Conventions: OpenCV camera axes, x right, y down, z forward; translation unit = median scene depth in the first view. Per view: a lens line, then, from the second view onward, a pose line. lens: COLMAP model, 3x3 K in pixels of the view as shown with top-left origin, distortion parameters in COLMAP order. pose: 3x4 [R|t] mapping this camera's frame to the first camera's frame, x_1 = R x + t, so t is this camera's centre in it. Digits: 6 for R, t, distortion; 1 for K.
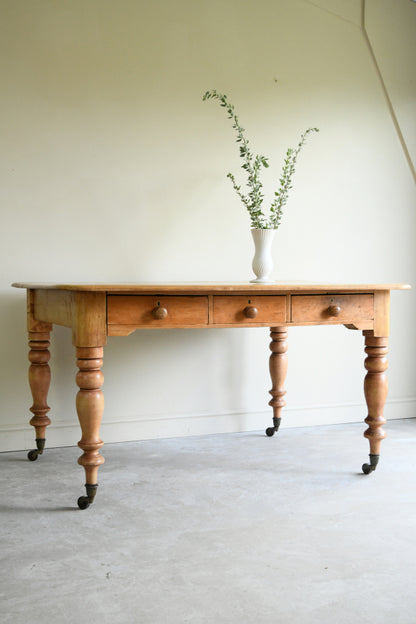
lens RADIAL K [[866.6, 0, 208.0], [0, 866.6, 312.0], [0, 0, 1]] dist [-0.009747, -0.015481]
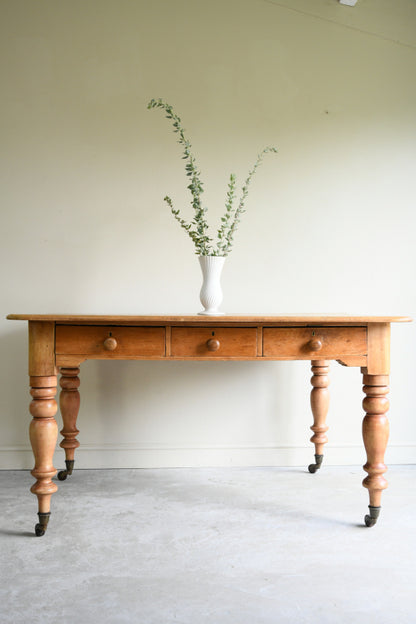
lens RADIAL K [[709.3, 0, 208.0], [0, 709.3, 312.0], [0, 0, 1]] dist [-0.001988, -0.030299]
pose [[0.937338, 0.001666, -0.348418, 0.302497], [-0.017414, 0.998963, -0.042070, -0.002655], [0.347986, 0.045501, 0.936395, 0.257708]]
